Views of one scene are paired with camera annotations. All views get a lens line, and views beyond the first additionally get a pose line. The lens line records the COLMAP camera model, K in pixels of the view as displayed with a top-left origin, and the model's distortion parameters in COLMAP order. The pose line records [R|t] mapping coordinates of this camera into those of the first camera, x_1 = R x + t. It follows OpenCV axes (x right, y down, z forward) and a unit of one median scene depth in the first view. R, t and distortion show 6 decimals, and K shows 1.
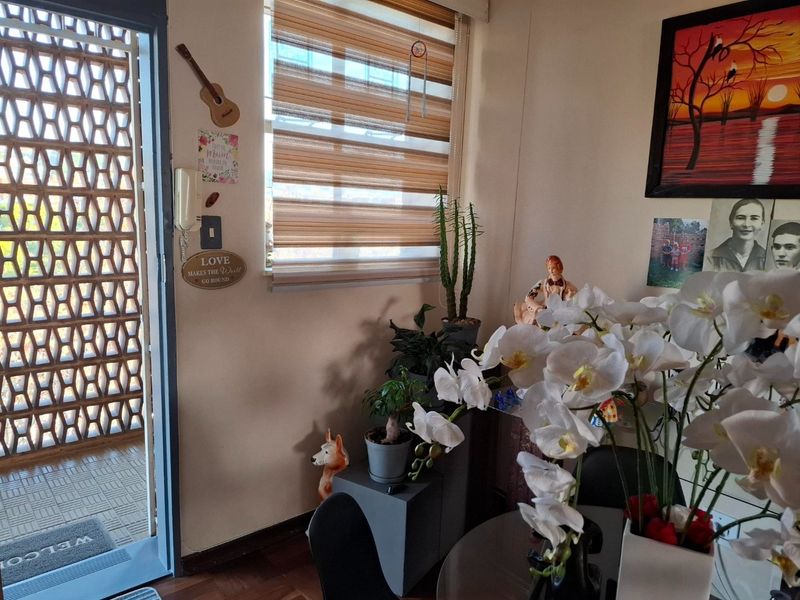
lens RADIAL K [[561.2, 0, 399.3], [0, 561.2, 304.5], [0, 0, 1]] dist [-0.003274, -0.002858]
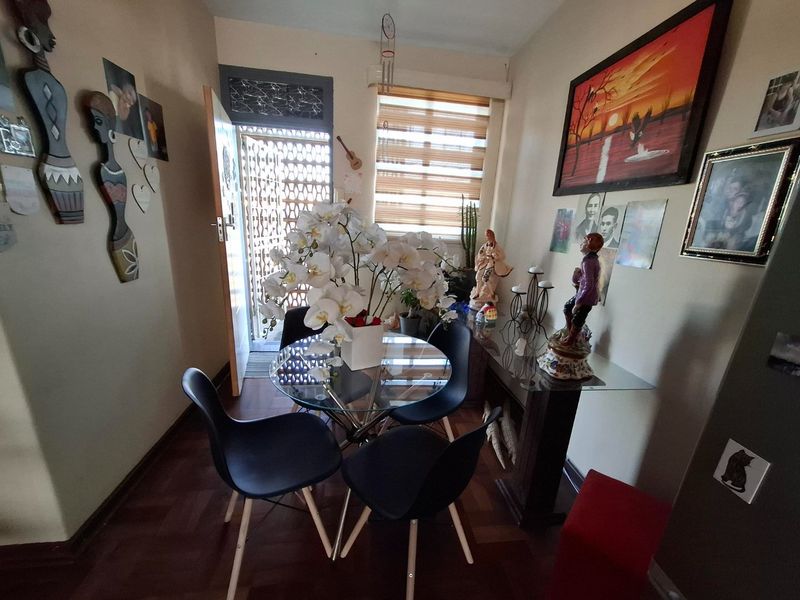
lens RADIAL K [[316.6, 0, 401.5], [0, 316.6, 297.4], [0, 0, 1]] dist [-0.000454, 0.001149]
pose [[0.831107, 0.147548, -0.536181, 0.673630], [-0.117589, 0.988986, 0.089884, 0.077658], [0.543538, -0.011654, 0.839304, -0.024588]]
